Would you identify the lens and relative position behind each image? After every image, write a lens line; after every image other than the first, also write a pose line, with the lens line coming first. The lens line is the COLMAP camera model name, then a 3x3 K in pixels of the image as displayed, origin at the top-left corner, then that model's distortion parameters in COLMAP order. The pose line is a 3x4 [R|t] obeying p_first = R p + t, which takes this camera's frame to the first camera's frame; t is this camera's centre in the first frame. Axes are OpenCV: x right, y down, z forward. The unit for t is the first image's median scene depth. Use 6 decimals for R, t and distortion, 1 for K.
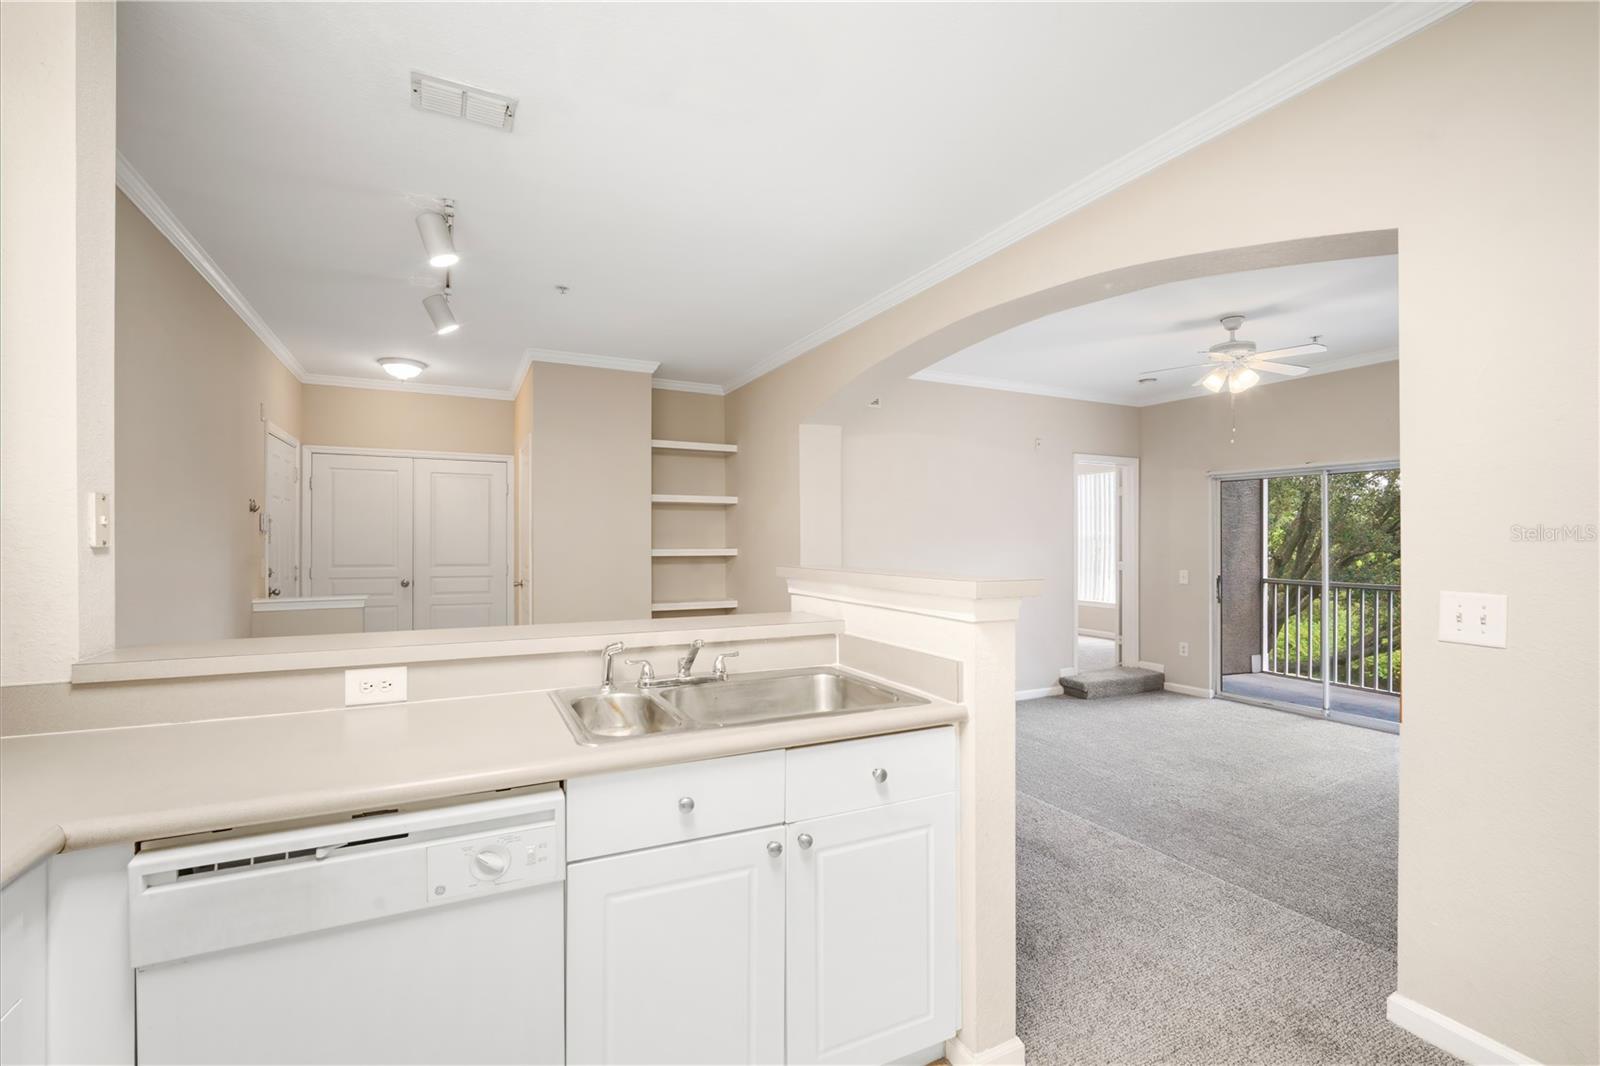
lens RADIAL K [[712.6, 0, 789.9], [0, 712.6, 542.4], [0, 0, 1]] dist [-0.014099, 0.003989]
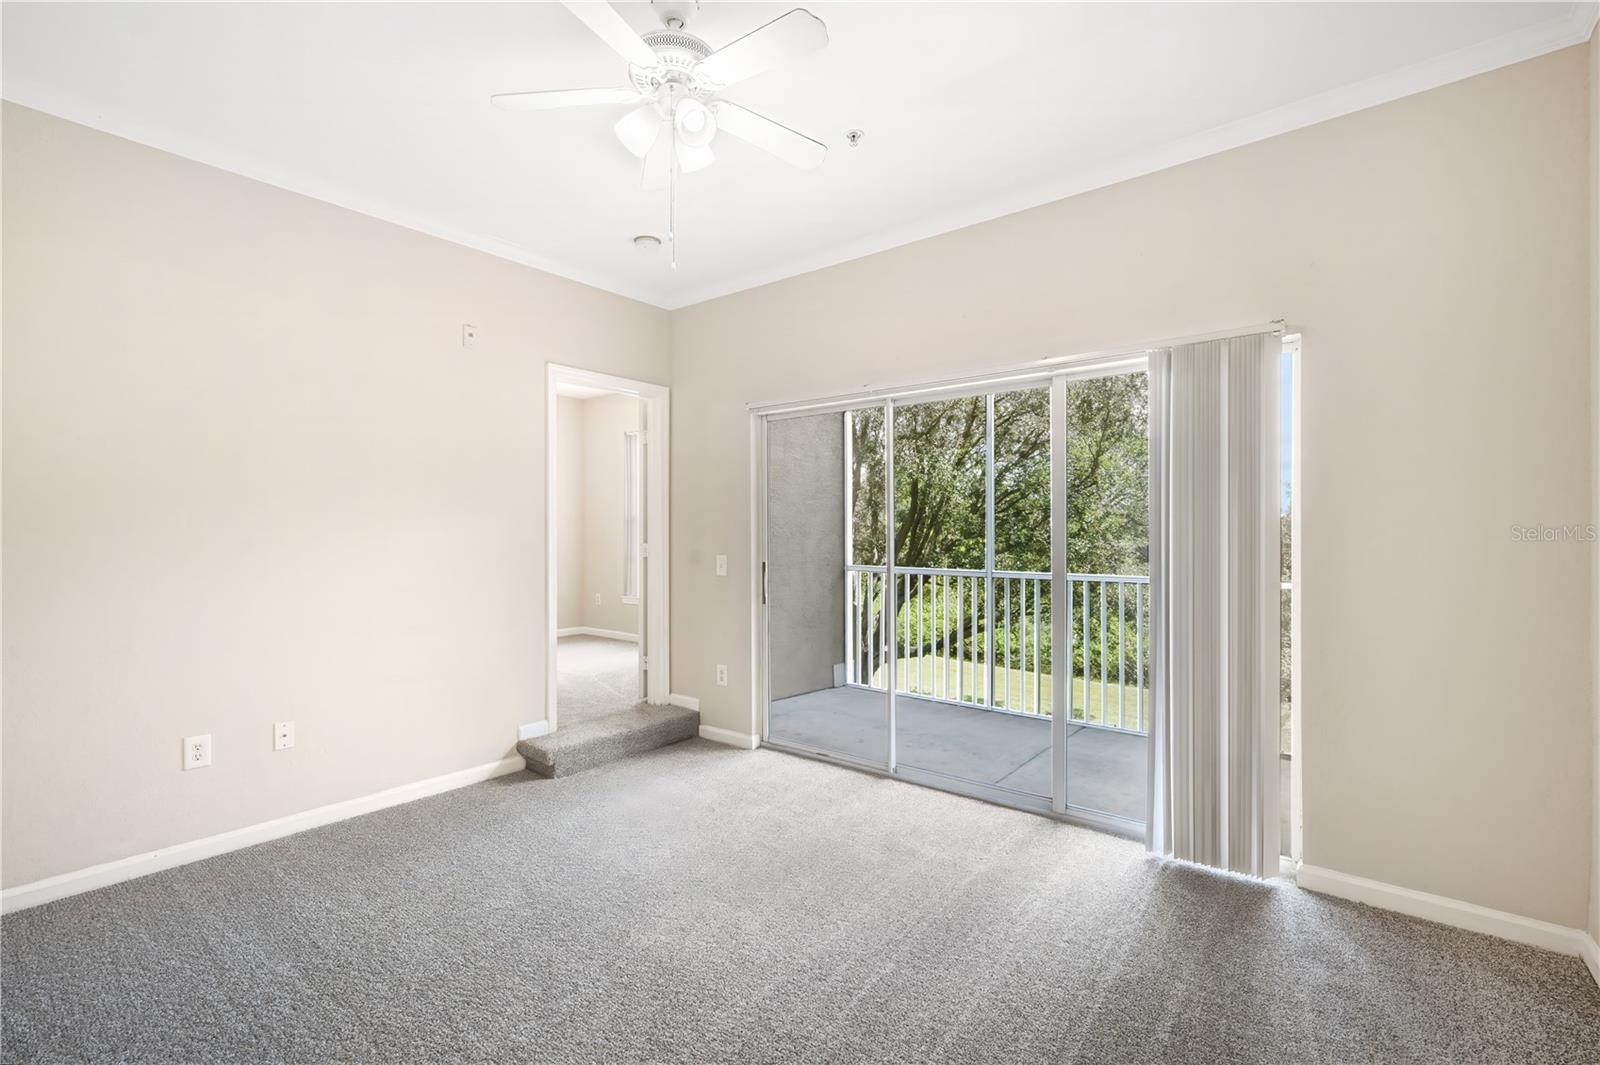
lens RADIAL K [[712.6, 0, 792.3], [0, 712.6, 532.8], [0, 0, 1]] dist [-0.014099, 0.003989]
pose [[0.907934, 0.000076, 0.419113, 0.387404], [-0.000166, 1.000000, 0.000178, 0.020387], [-0.419113, -0.000231, 0.907934, 0.426076]]
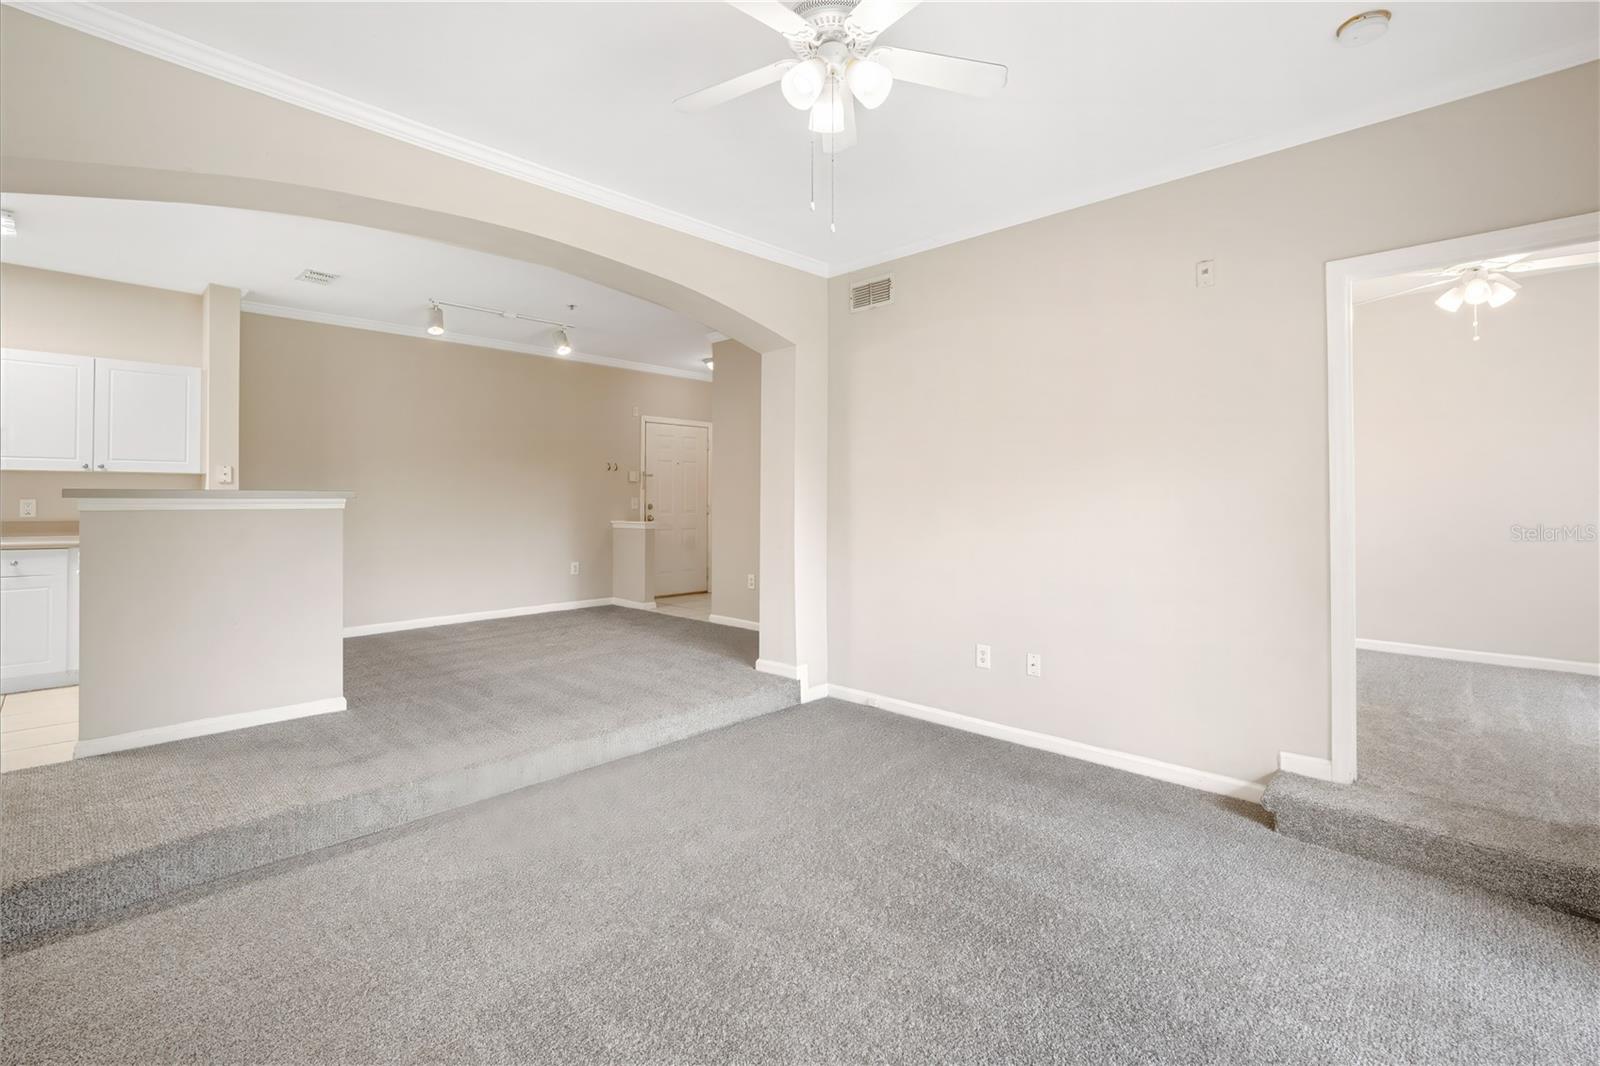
lens RADIAL K [[712.6, 0, 799.2], [0, 712.6, 483.5], [0, 0, 1]] dist [-0.014099, 0.003989]
pose [[0.341989, -0.020858, -0.939472, 0.802437], [-0.001711, 0.999738, -0.022819, 0.021817], [0.939702, 0.009411, 0.341864, 0.640281]]
